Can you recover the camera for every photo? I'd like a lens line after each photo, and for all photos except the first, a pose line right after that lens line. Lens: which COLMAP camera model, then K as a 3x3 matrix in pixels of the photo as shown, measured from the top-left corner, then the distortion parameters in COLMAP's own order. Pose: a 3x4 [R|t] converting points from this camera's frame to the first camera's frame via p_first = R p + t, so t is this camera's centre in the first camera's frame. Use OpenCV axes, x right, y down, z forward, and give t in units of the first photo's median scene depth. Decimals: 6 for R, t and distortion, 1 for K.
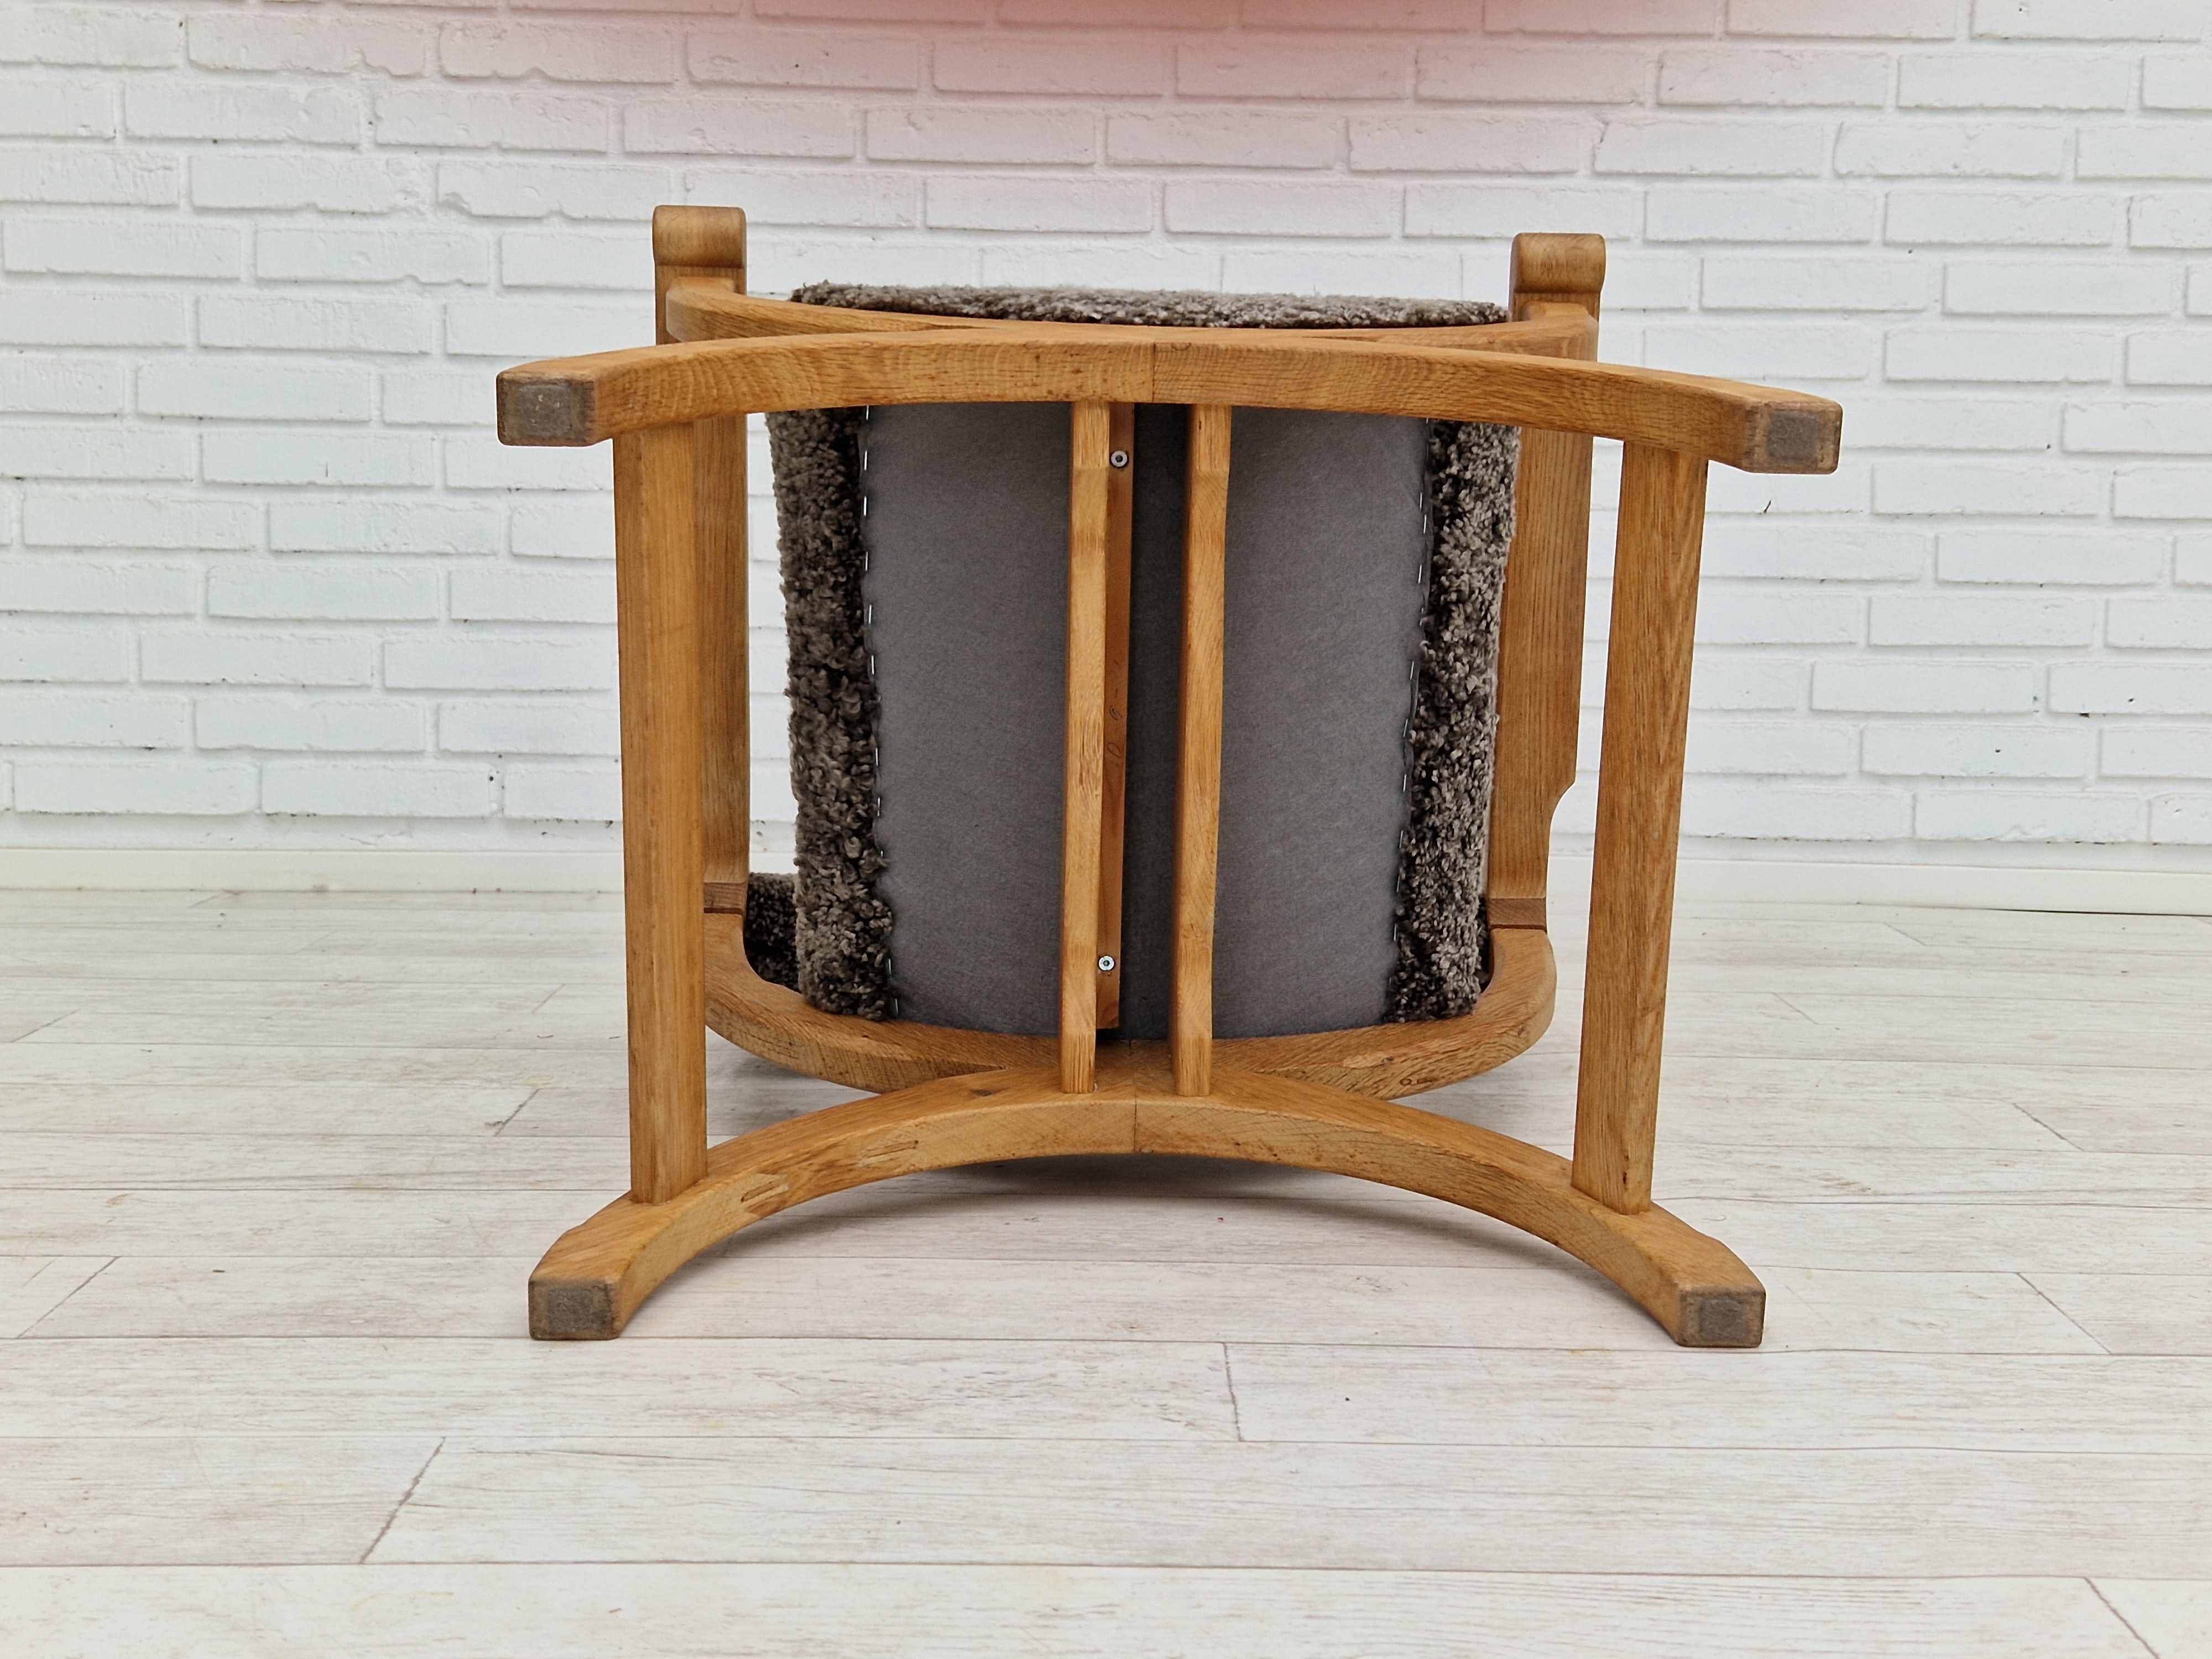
lens RADIAL K [[2908.9, 0, 1142.5], [0, 2908.9, 823.0], [0, 0, 1]] dist [0.067712, 0.000000]
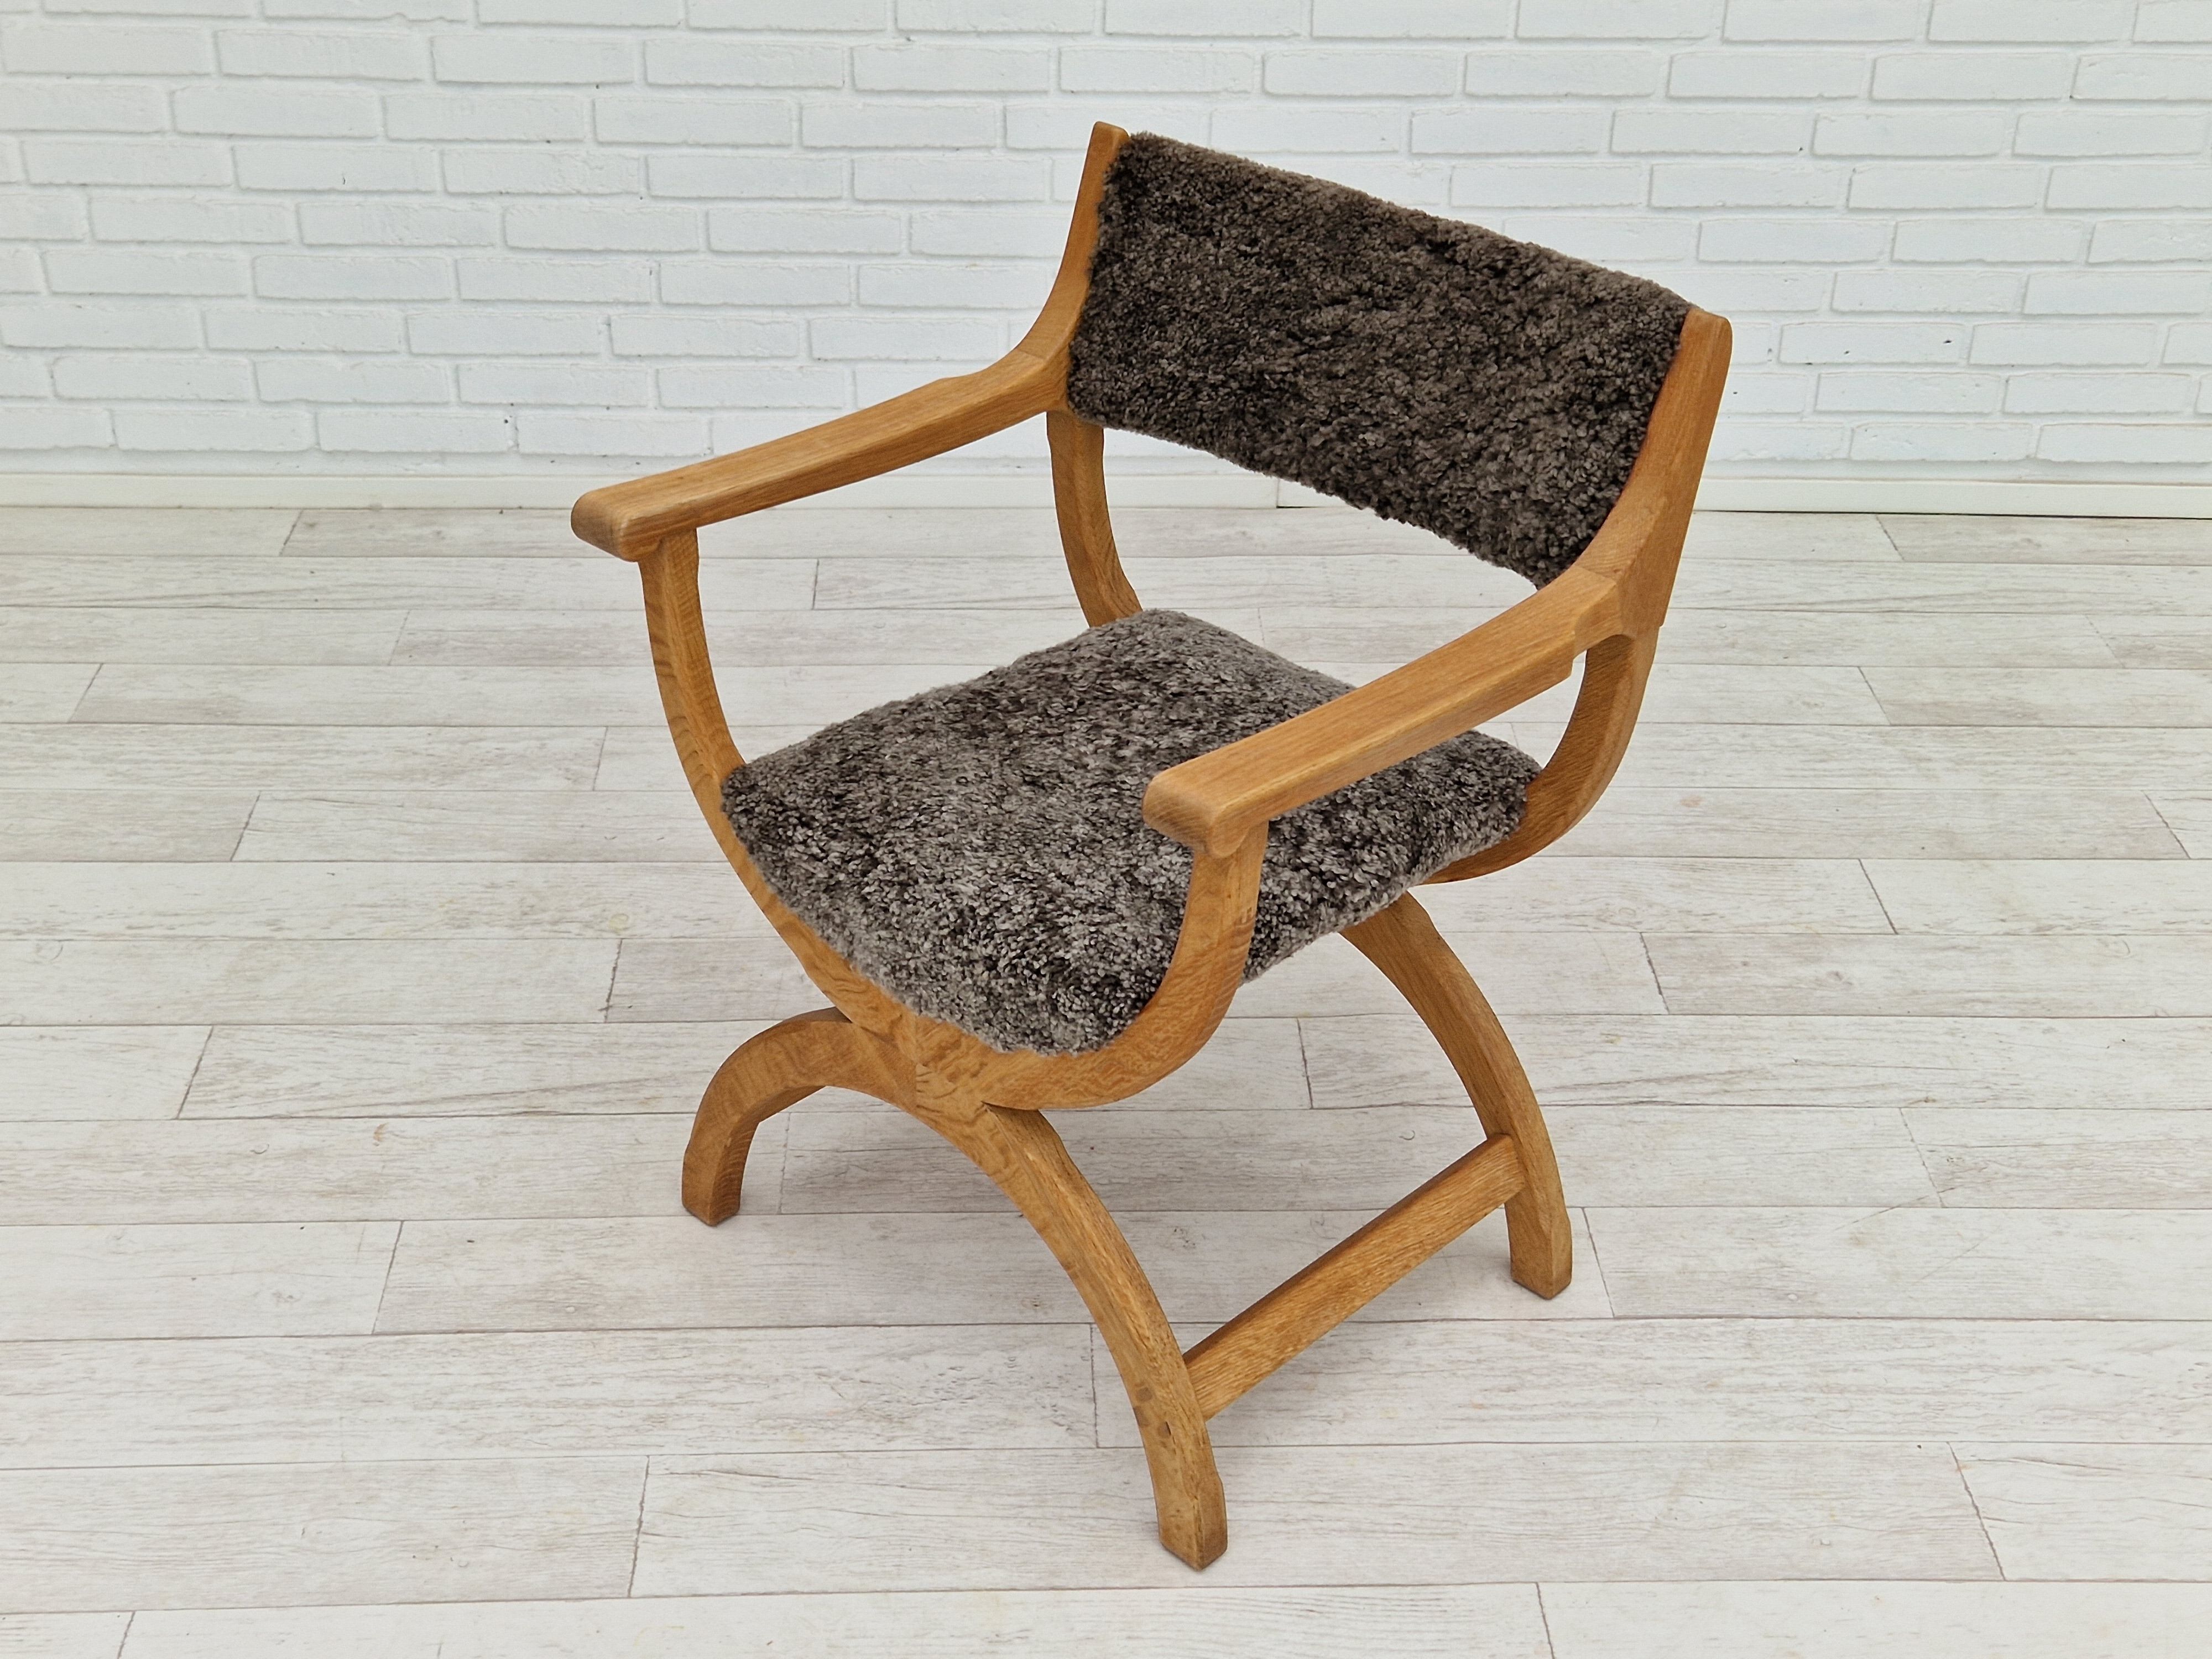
lens RADIAL K [[2908.9, 0, 1122.0], [0, 2908.9, 901.3], [0, 0, 1]] dist [0.067712, 0.000000]
pose [[0.999695, -0.008432, 0.023217, 0.004456], [-0.002628, 0.898287, 0.439401, -0.384043], [-0.024560, -0.439328, 0.897991, -0.198028]]
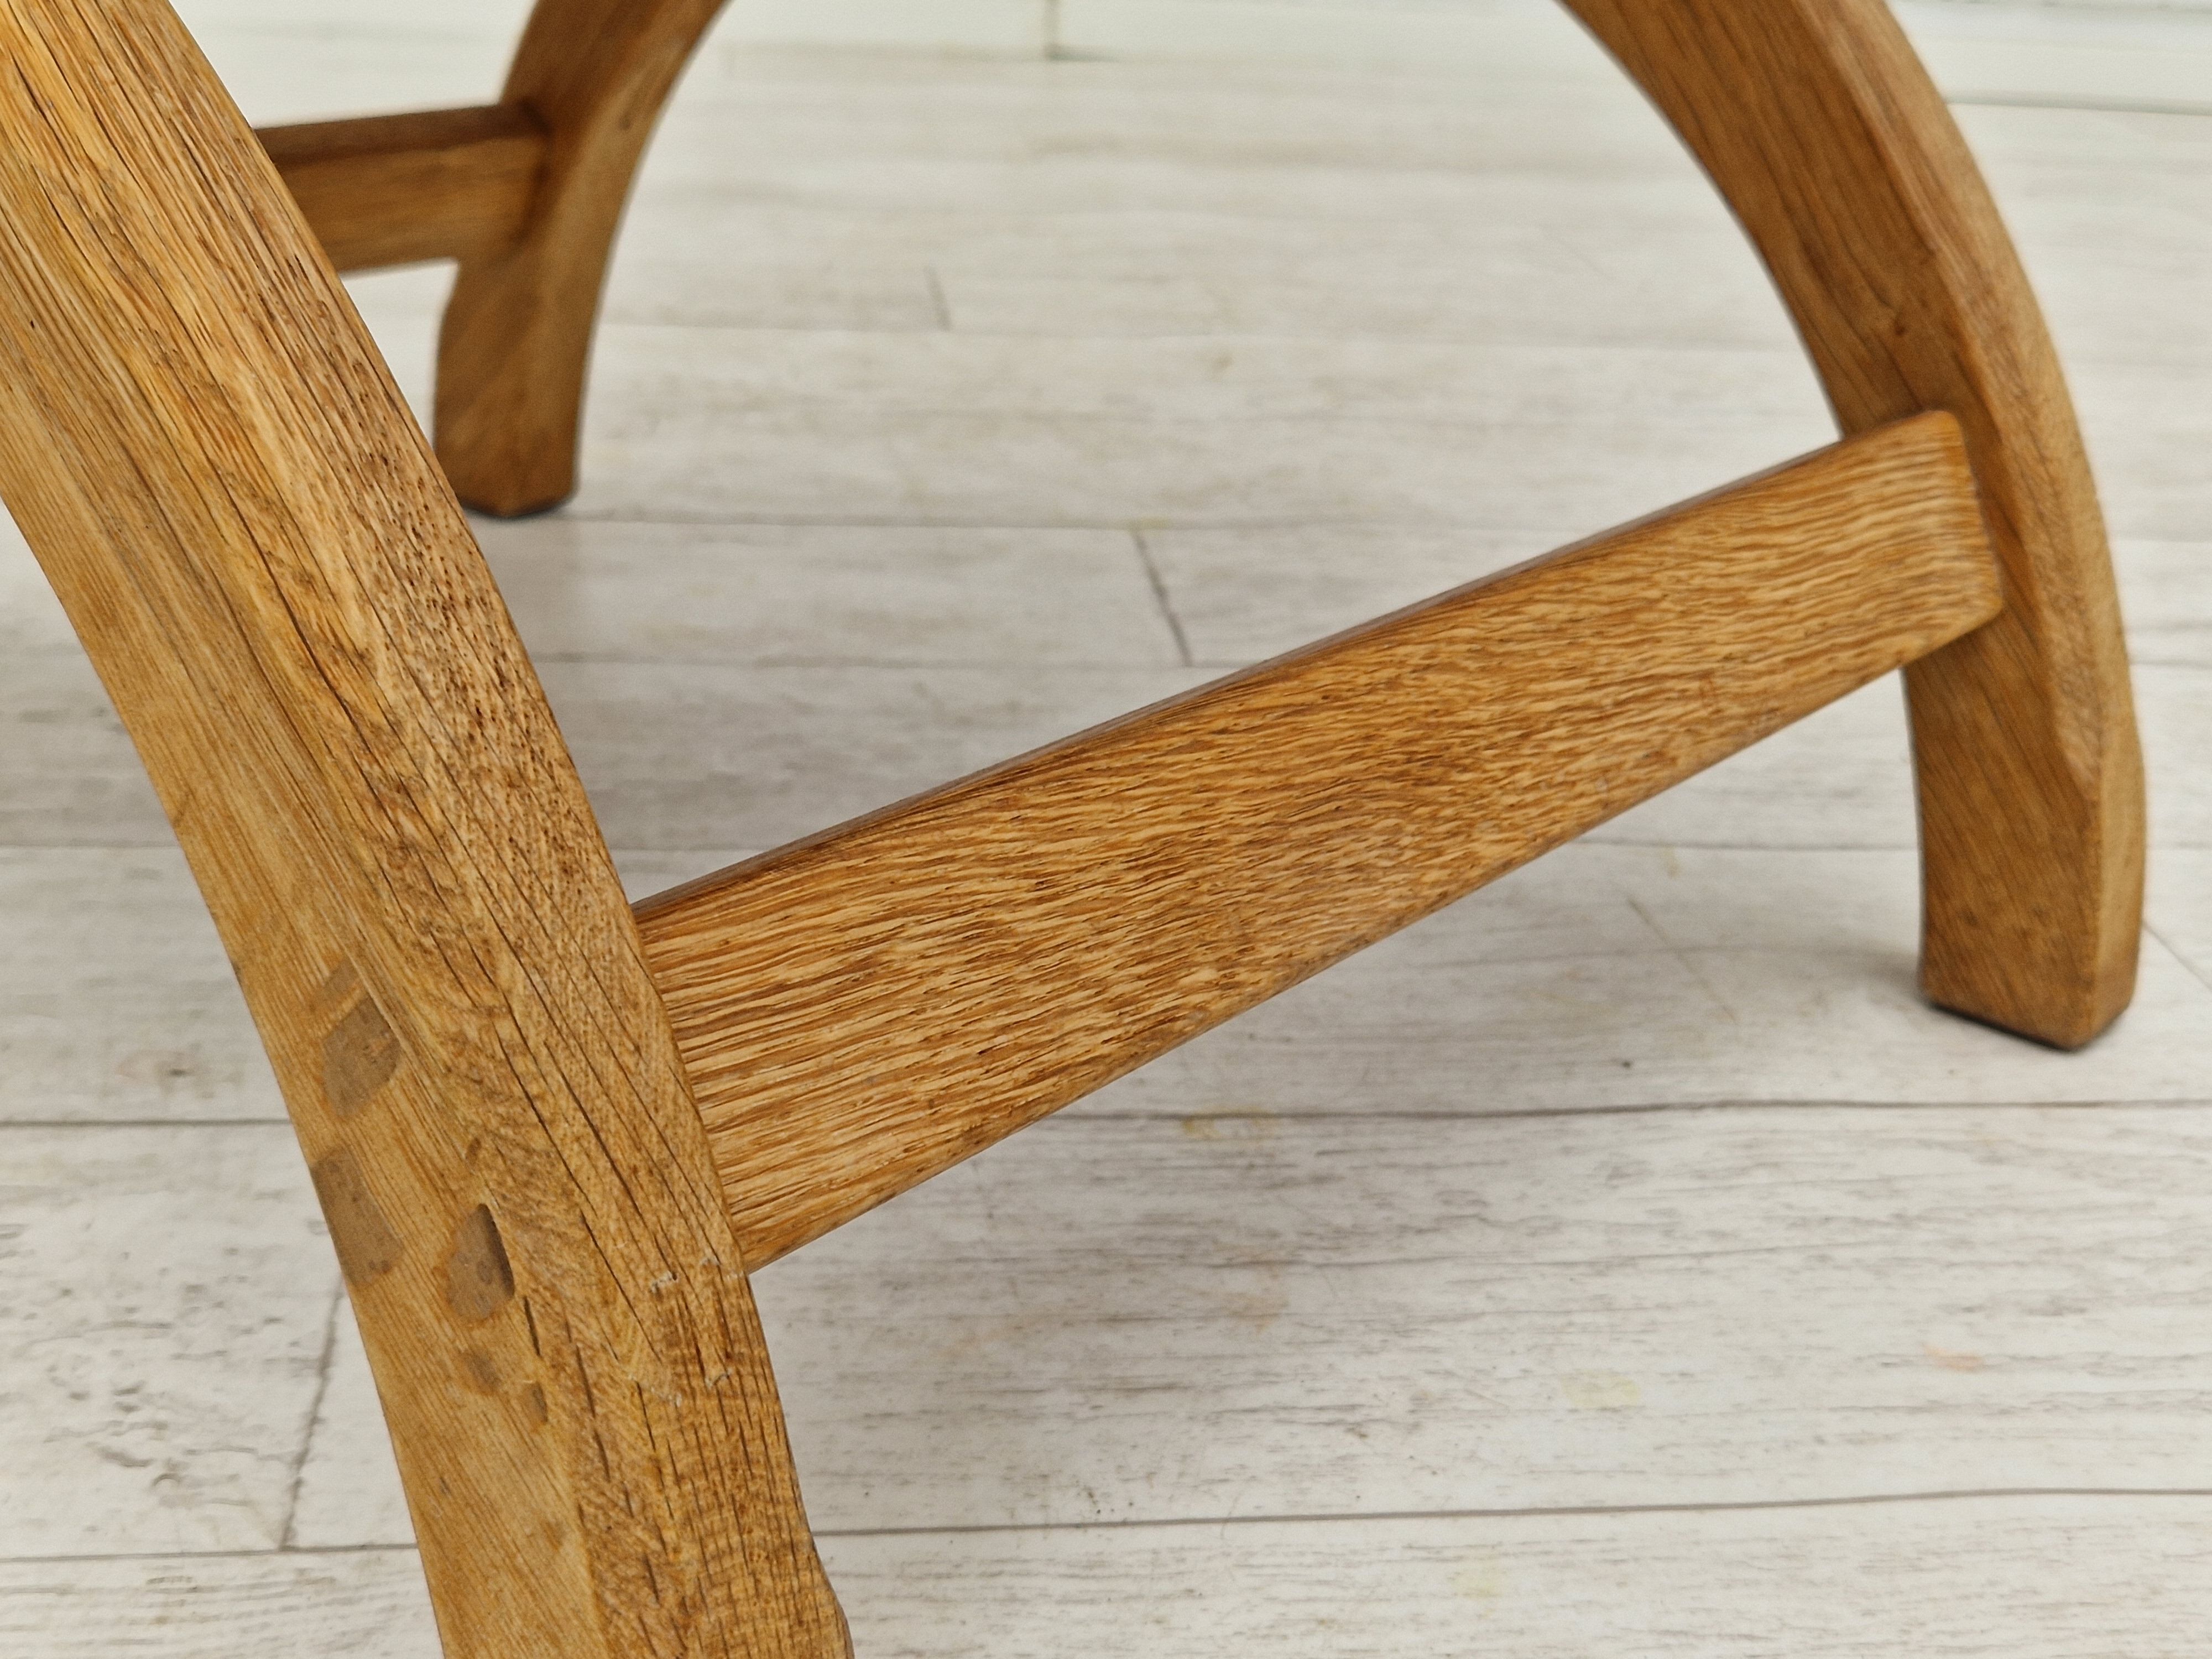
lens RADIAL K [[2908.9, 0, 1155.0], [0, 2908.9, 864.0], [0, 0, 1]] dist [0.067712, 0.000000]
pose [[0.993195, -0.007118, 0.116249, 0.044835], [-0.026937, 0.957028, 0.288742, 0.007313], [-0.113309, -0.289908, 0.950323, 0.291182]]
